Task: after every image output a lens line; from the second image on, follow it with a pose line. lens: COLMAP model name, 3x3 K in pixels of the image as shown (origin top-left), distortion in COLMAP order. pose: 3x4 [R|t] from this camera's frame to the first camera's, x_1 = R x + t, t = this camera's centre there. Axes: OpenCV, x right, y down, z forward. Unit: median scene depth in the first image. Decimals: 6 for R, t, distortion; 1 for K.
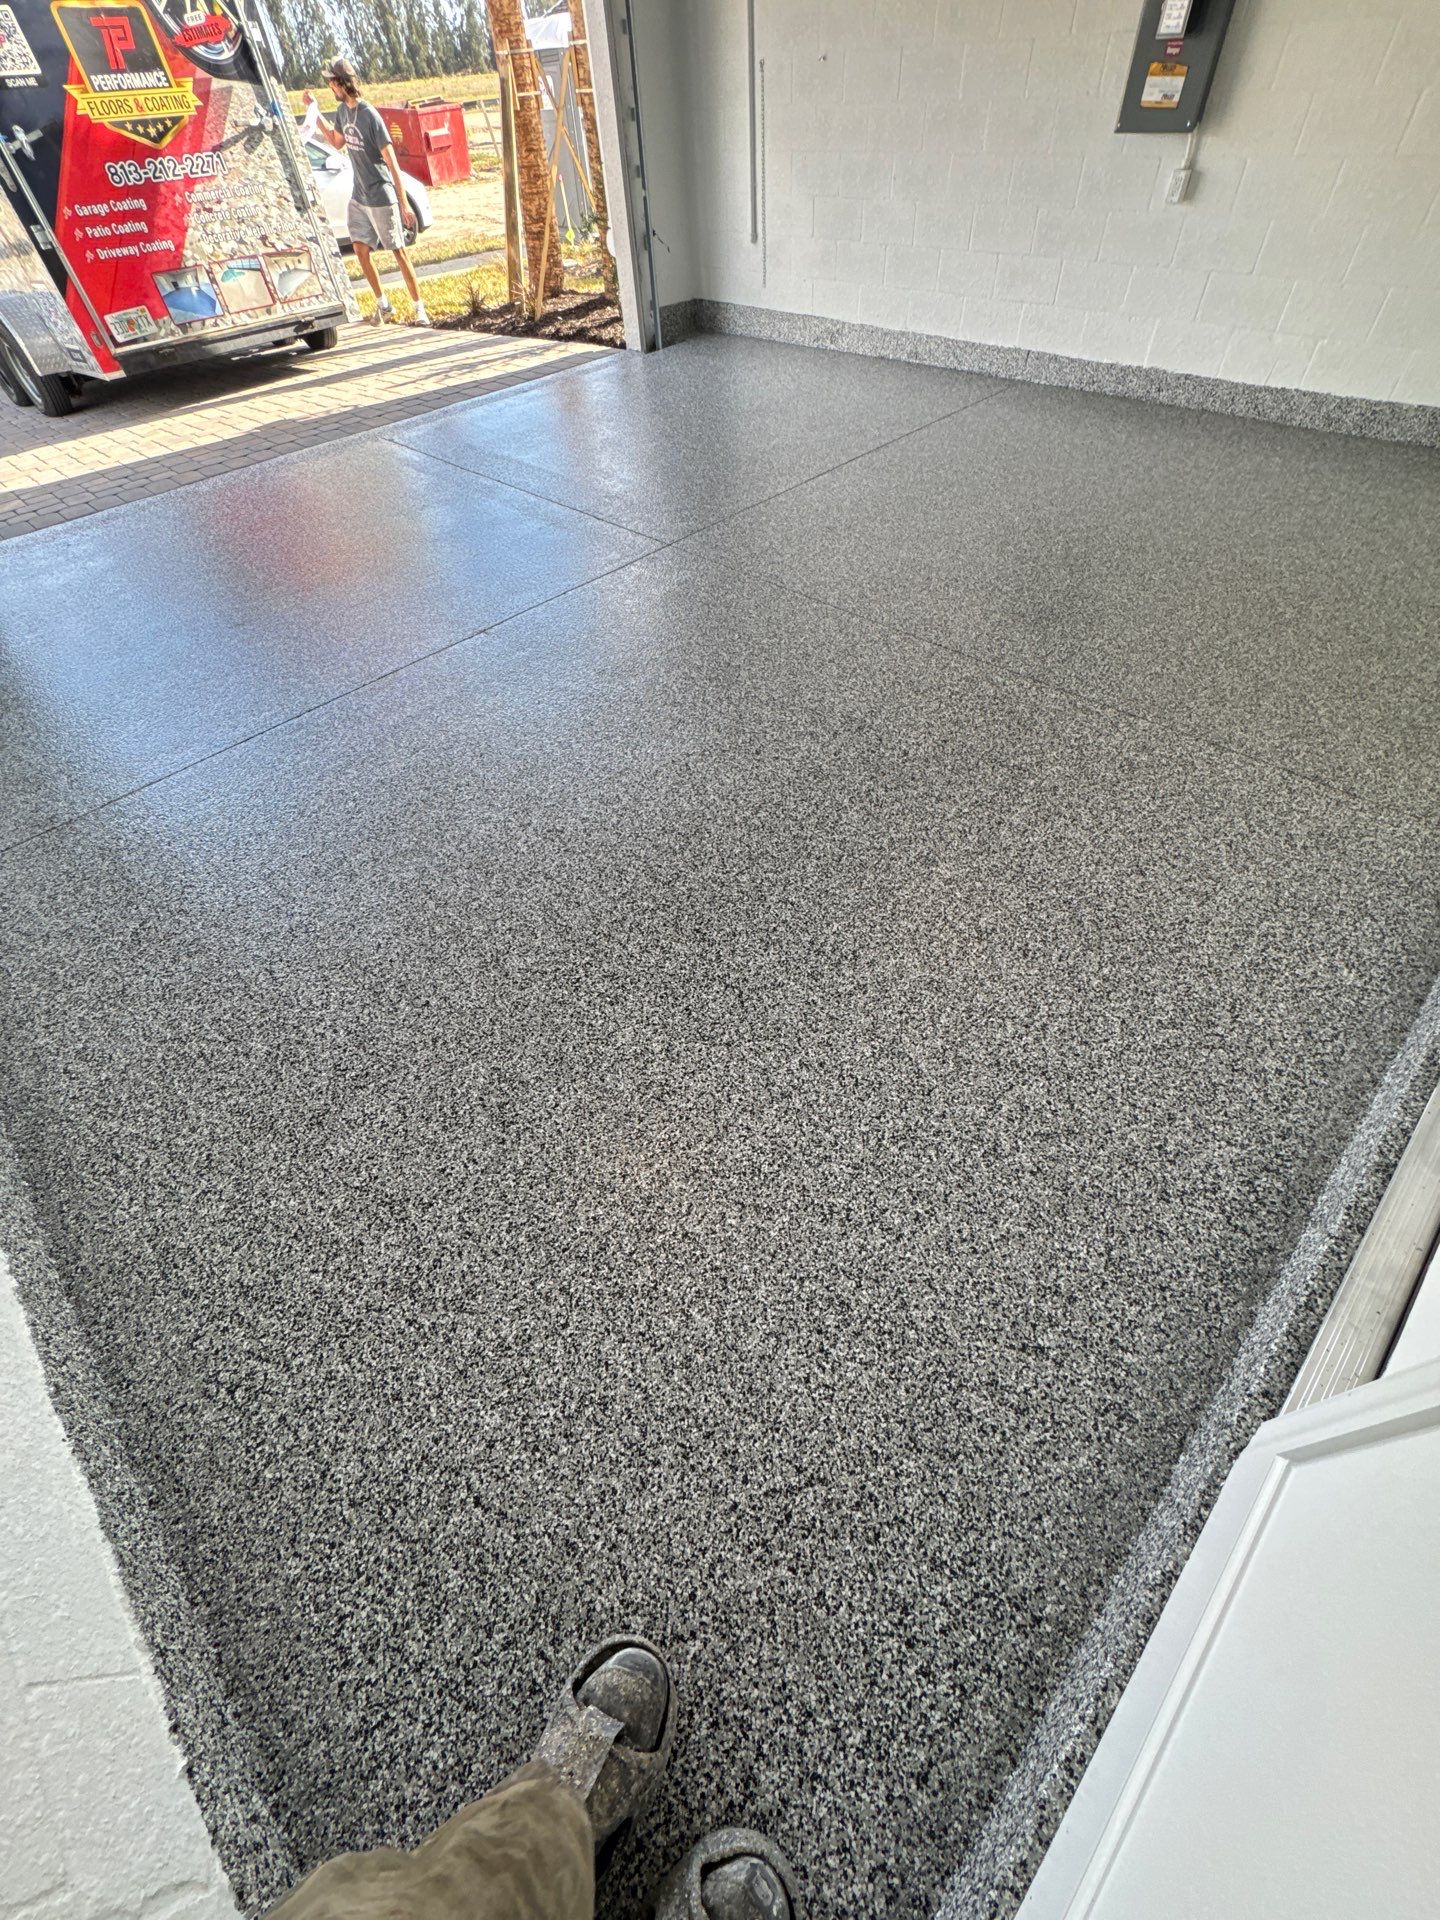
lens RADIAL K [[761.5, 0, 722.3], [0, 761.5, 963.1], [0, 0, 1]] dist [-0.003554, 0.000260]
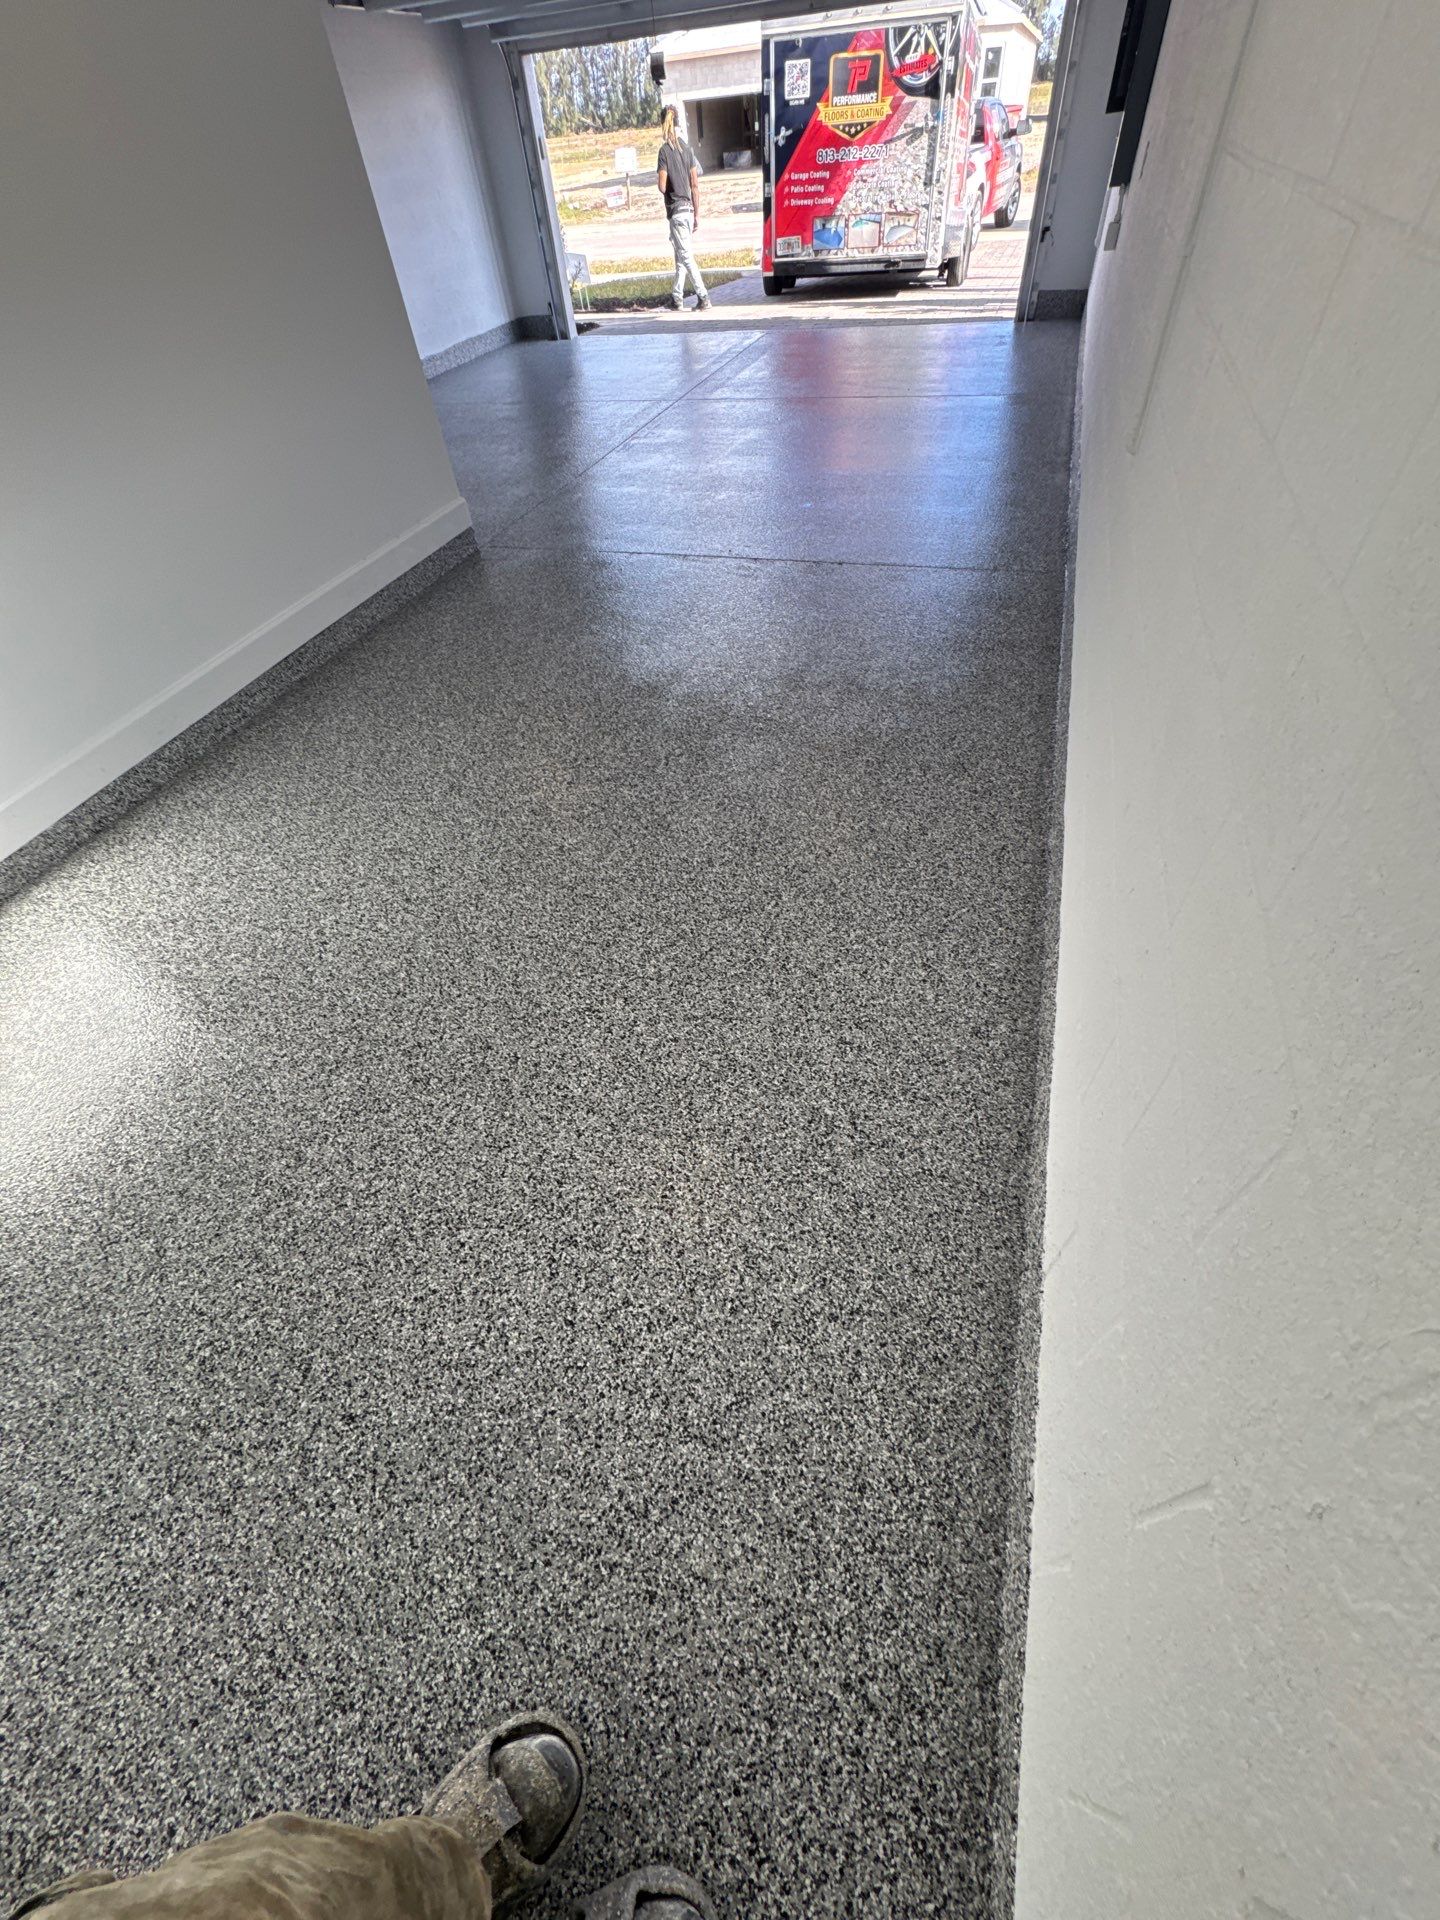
lens RADIAL K [[761.5, 0, 722.1], [0, 761.5, 963.4], [0, 0, 1]] dist [-0.003554, 0.000260]
pose [[0.457944, 0.675166, -0.578306, 1.249969], [-0.649907, 0.698123, 0.300409, -0.152163], [0.606555, 0.238275, 0.758496, 0.018653]]
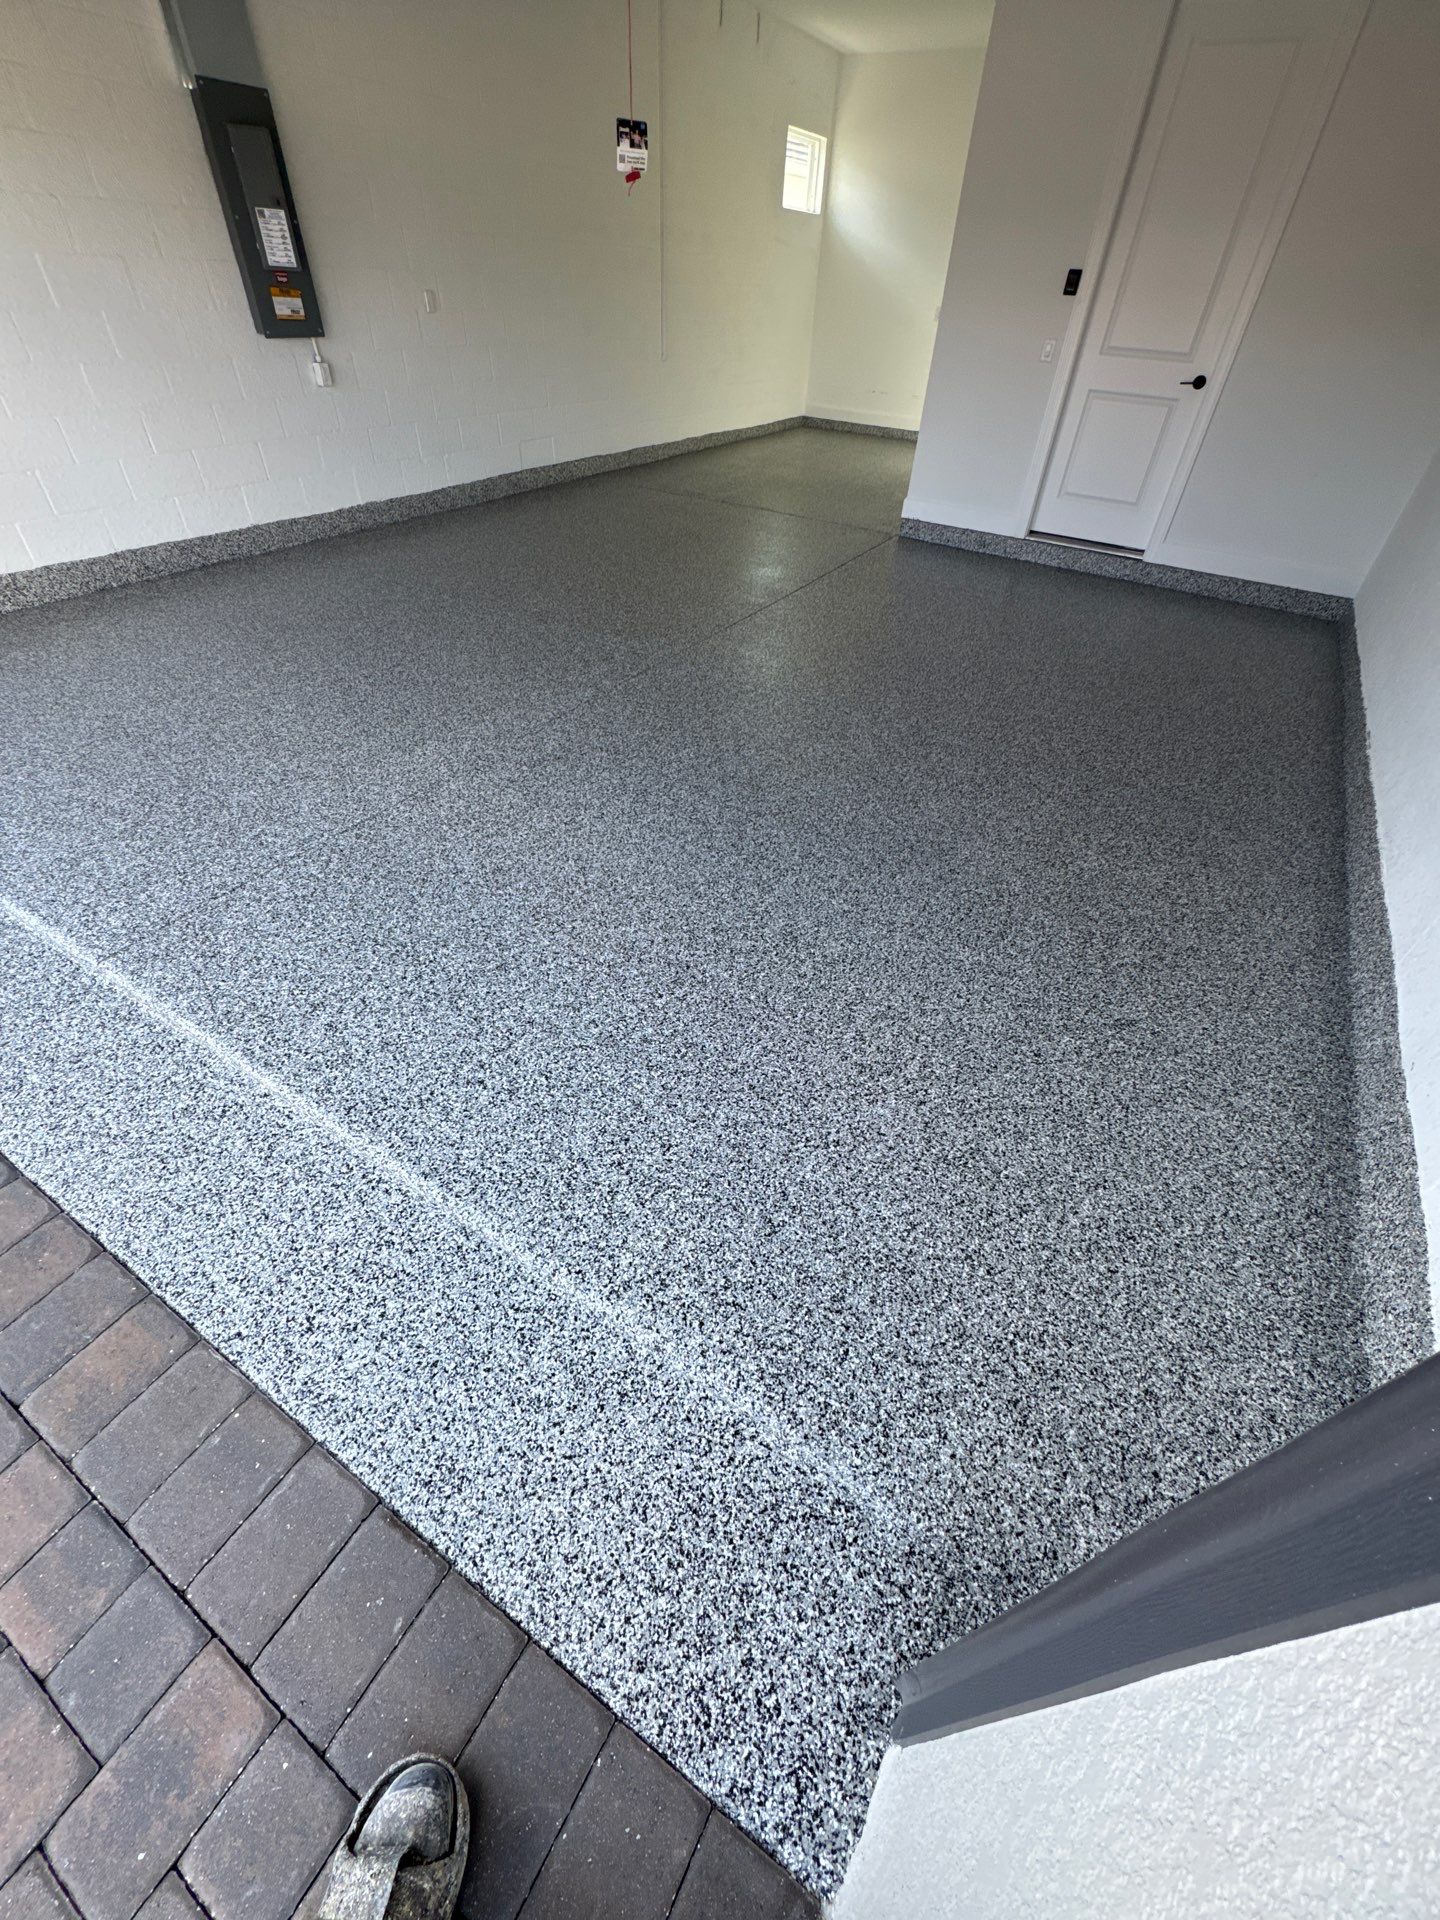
lens RADIAL K [[761.5, 0, 721.6], [0, 761.5, 959.4], [0, 0, 1]] dist [-0.003554, 0.000260]
pose [[-0.241592, -0.616504, 0.749371, -0.782117], [0.723628, 0.400059, 0.562419, -0.619696], [-0.646526, 0.678141, 0.349469, 0.565063]]
